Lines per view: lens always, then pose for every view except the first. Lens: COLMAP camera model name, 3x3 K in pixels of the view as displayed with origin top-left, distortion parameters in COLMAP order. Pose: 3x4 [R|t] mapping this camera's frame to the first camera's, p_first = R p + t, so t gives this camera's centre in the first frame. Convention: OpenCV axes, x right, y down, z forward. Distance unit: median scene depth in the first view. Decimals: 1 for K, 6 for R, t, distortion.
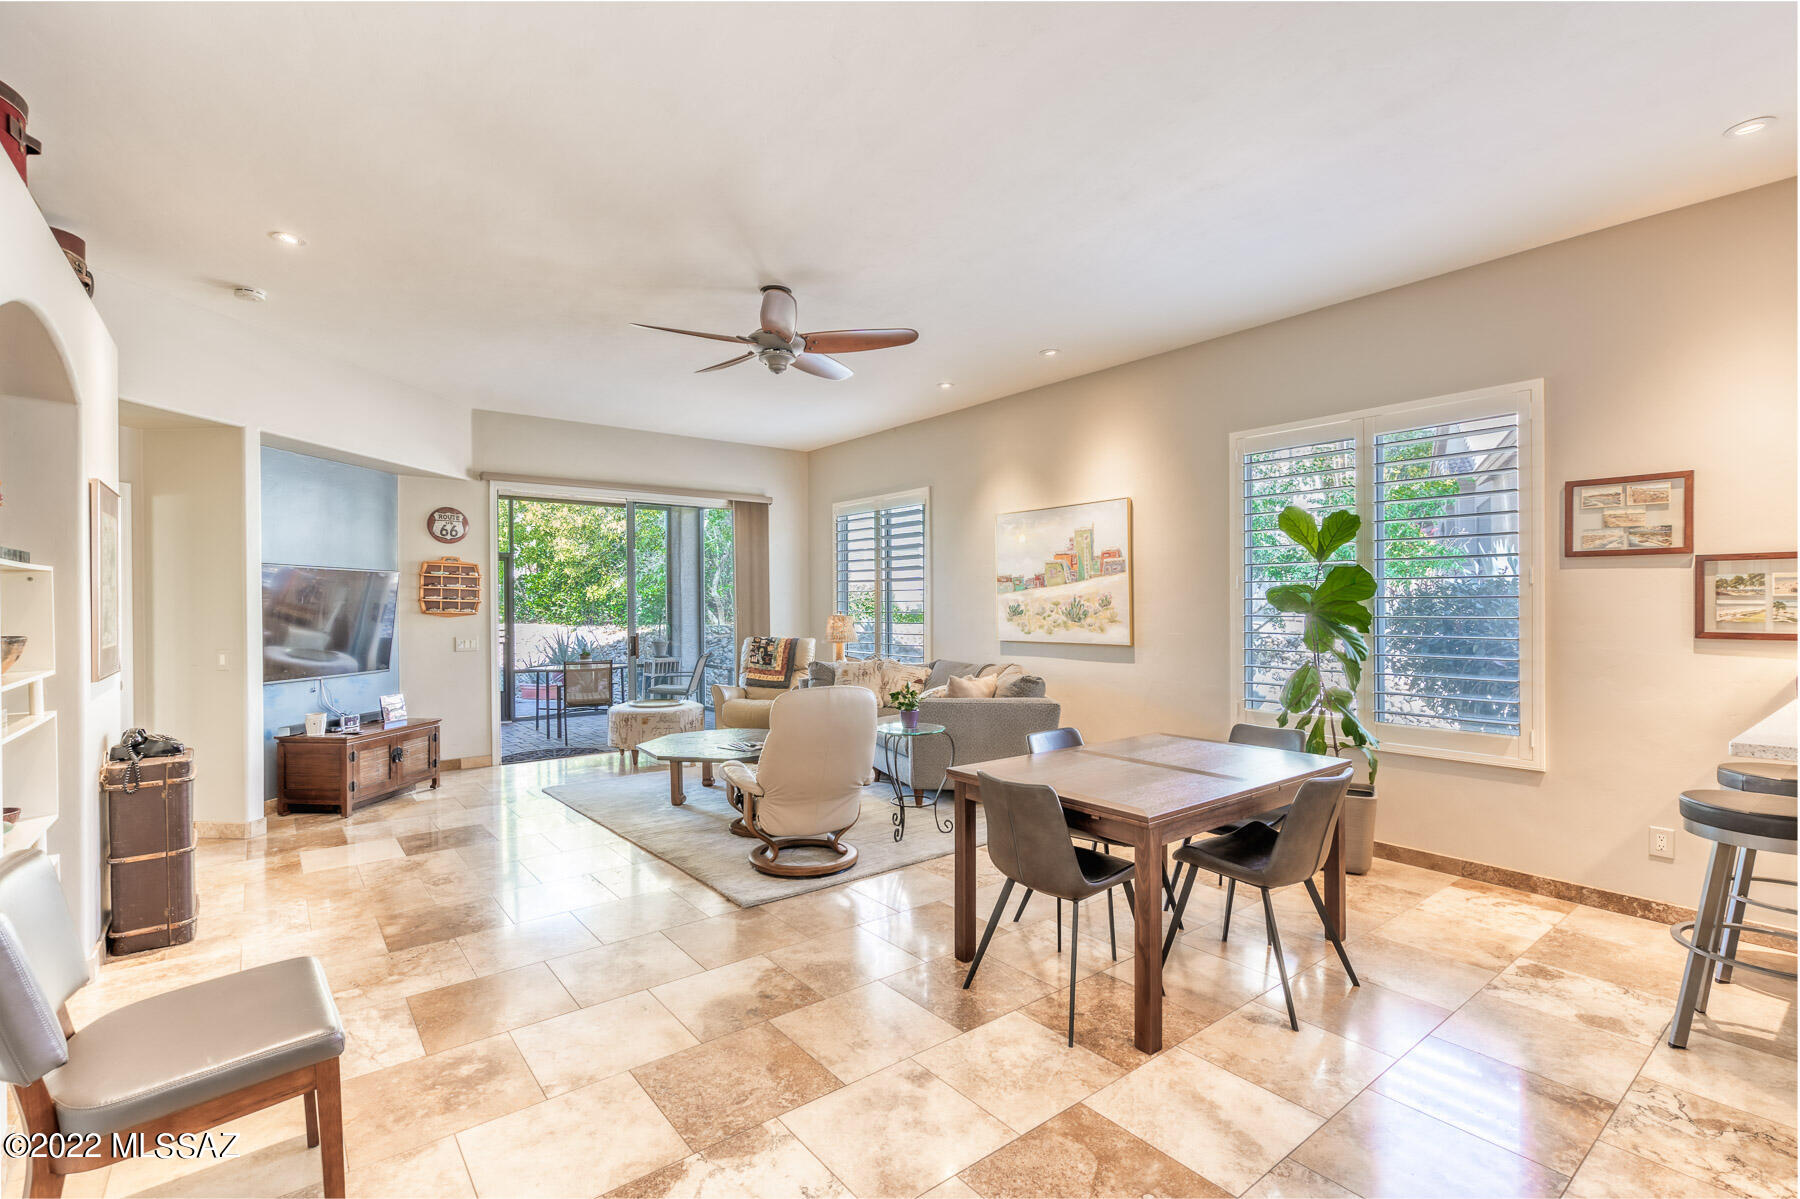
lens RADIAL K [[814.8, 0, 890.5], [0, 814.8, 605.0], [0, 0, 1]] dist [-0.002634, 0.000552]
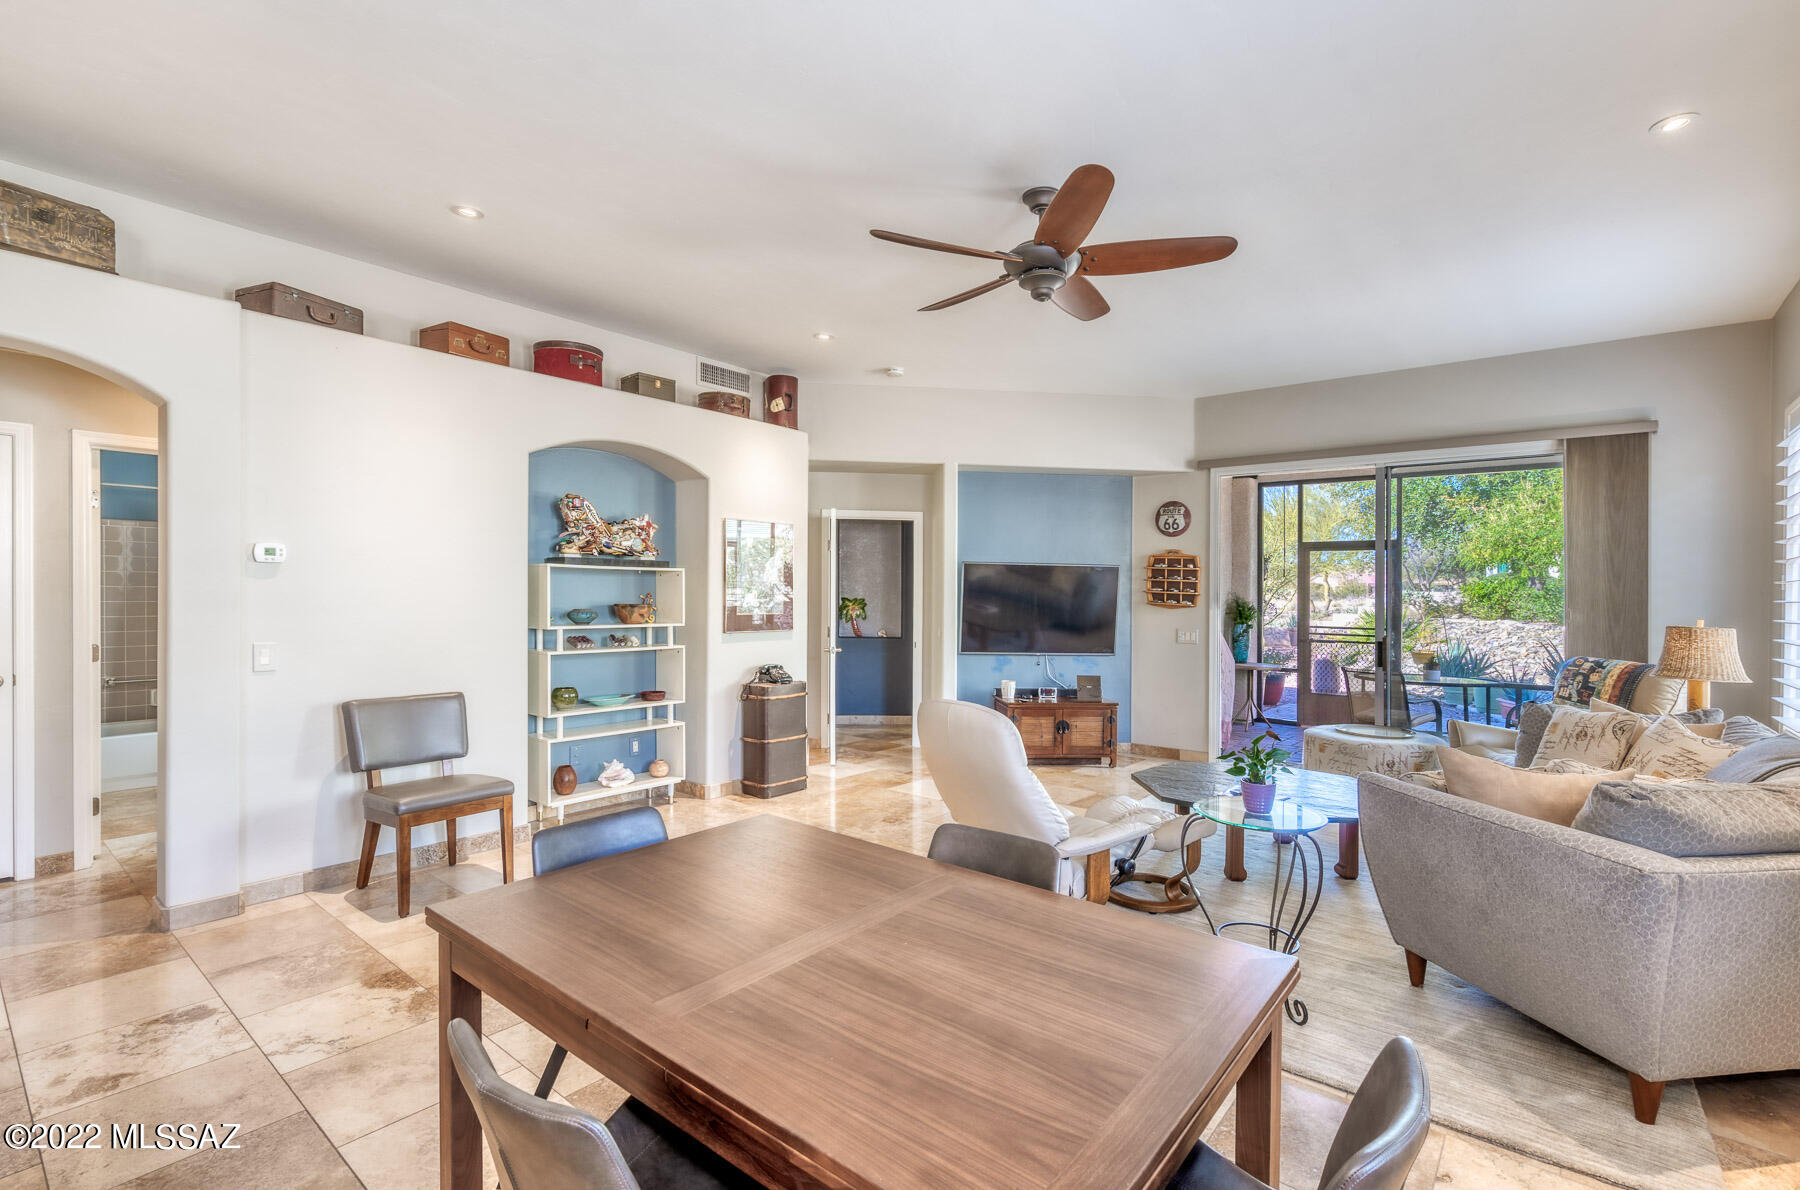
lens RADIAL K [[830.5, 0, 903.5], [0, 830.5, 553.6], [0, 0, 1]] dist [-0.028348, 0.012497]
pose [[0.220926, -0.038460, -0.974532, 0.412352], [-0.017548, 0.998904, -0.043399, -0.003388], [0.975133, 0.026689, 0.220009, 0.462542]]
